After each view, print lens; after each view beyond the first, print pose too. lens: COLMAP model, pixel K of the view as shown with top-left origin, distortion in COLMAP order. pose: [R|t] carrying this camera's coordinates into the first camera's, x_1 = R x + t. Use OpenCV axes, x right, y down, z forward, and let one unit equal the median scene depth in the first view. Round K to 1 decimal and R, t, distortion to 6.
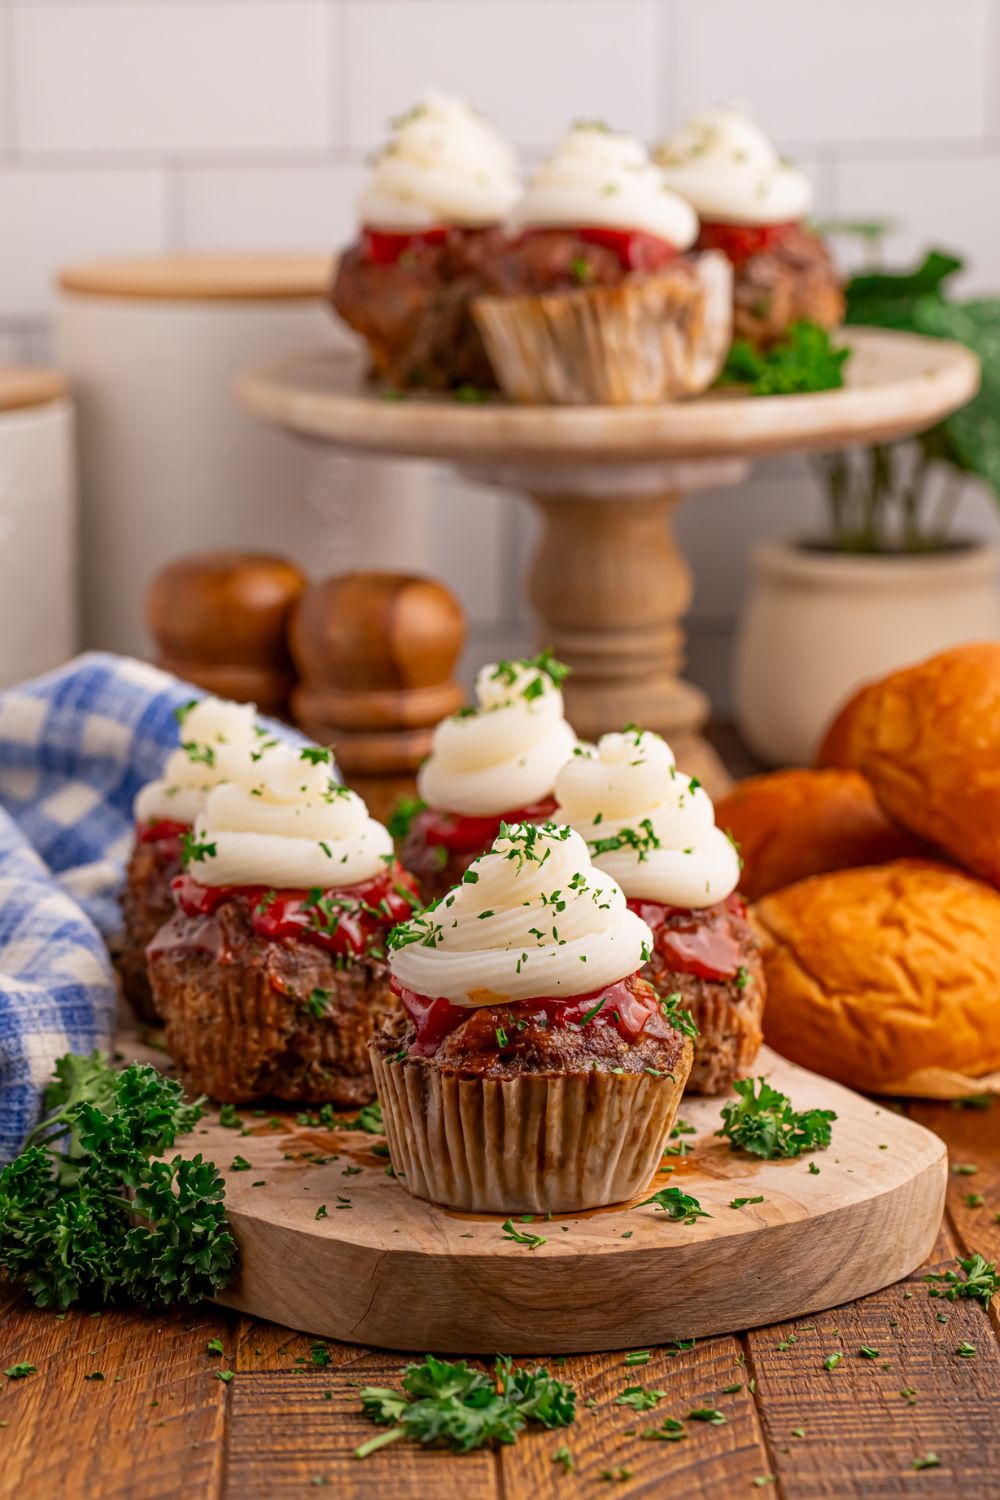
lens RADIAL K [[5972.1, 0, 555.0], [0, 5972.1, 647.9], [0, 0, 1]] dist [0.169609, 0.044708]
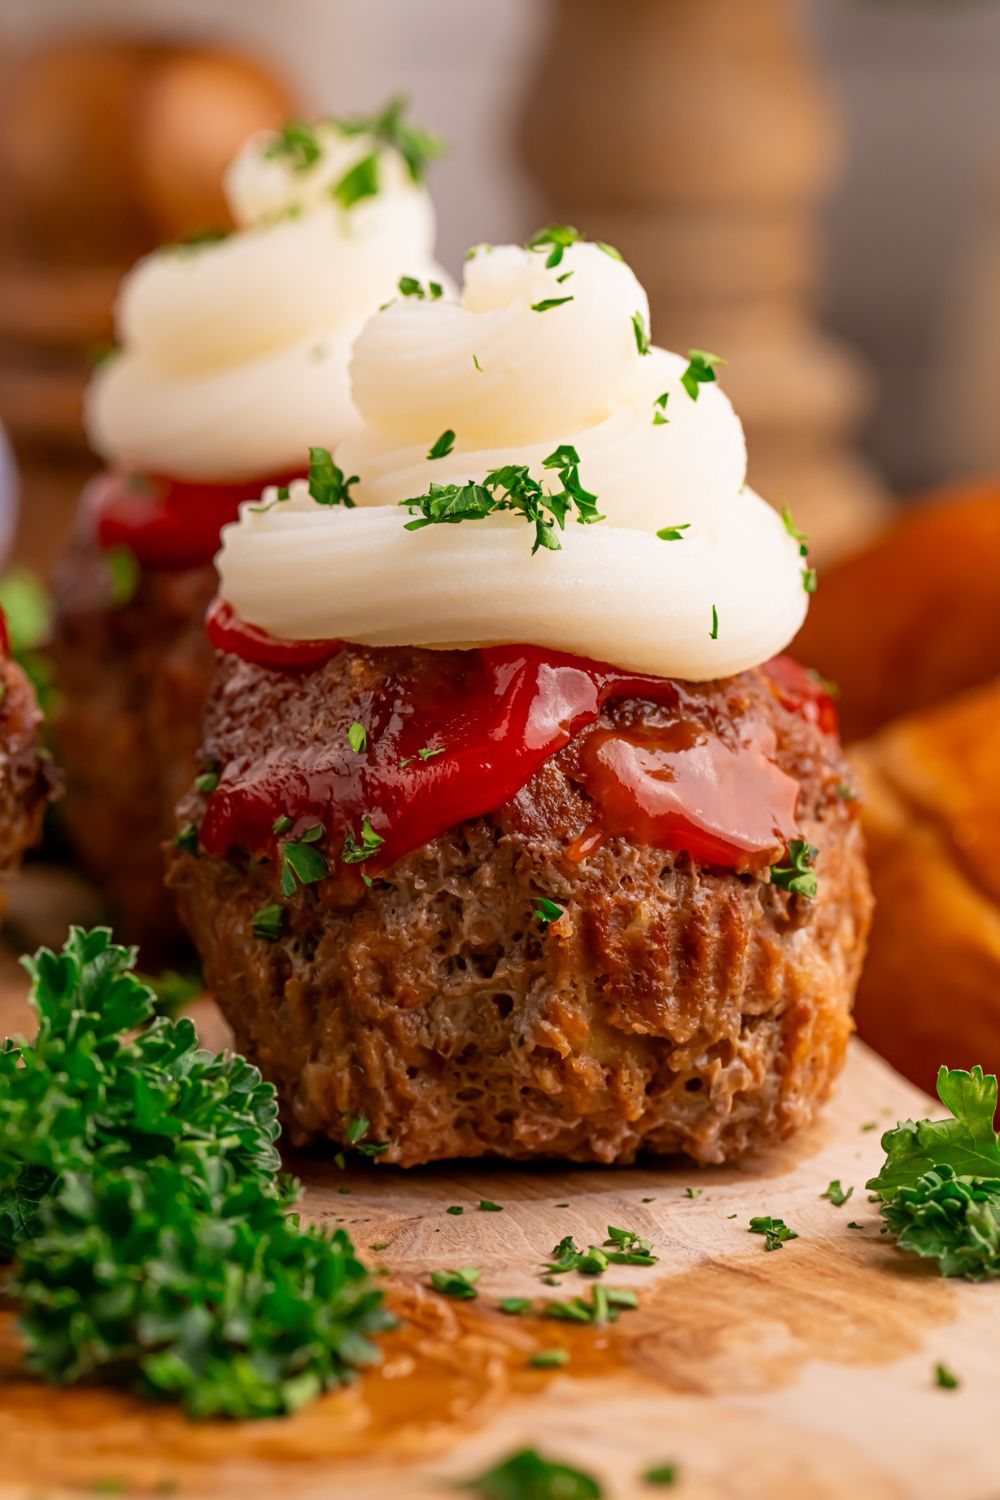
lens RADIAL K [[5972.1, 0, 555.0], [0, 5972.1, 647.9], [0, 0, 1]] dist [0.169609, 0.044708]
pose [[0.997381, 0.033480, -0.064107, 0.040060], [-0.034599, 0.999266, -0.016440, 0.048307], [0.063510, 0.018615, 0.997808, 0.616961]]
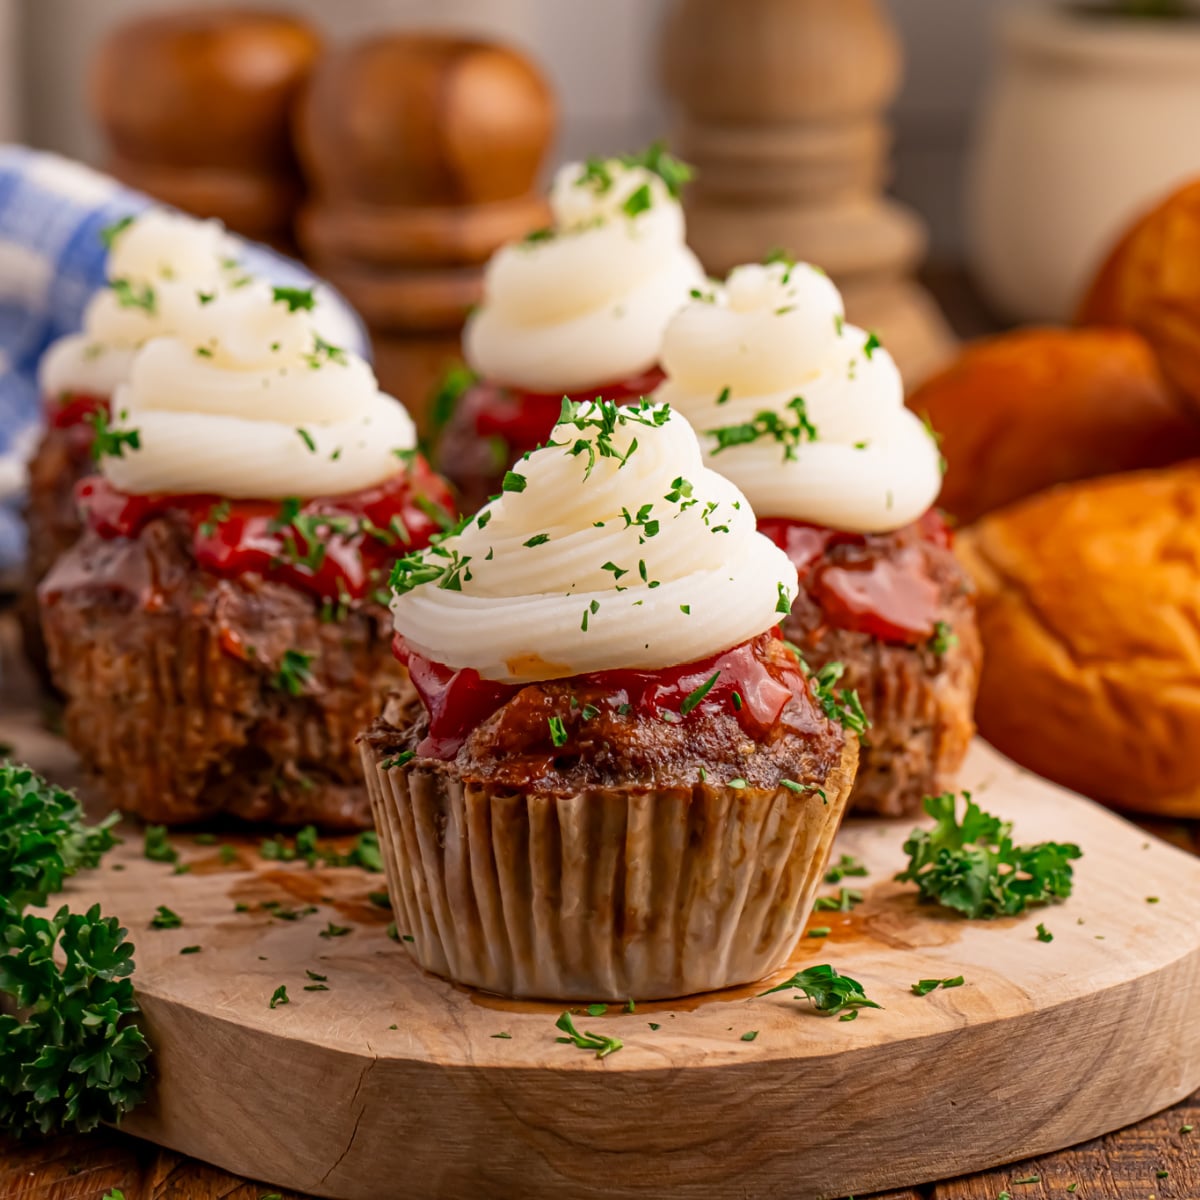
lens RADIAL K [[7185.7, 0, 600.0], [0, 7185.7, 600.0], [0, 0, 1]] dist [-0.288348, 19.113980]
pose [[0.999408, 0.006996, -0.033692, 0.020454], [-0.005188, 0.998557, 0.053451, 0.009062], [0.034018, -0.053244, 0.998002, 0.214305]]
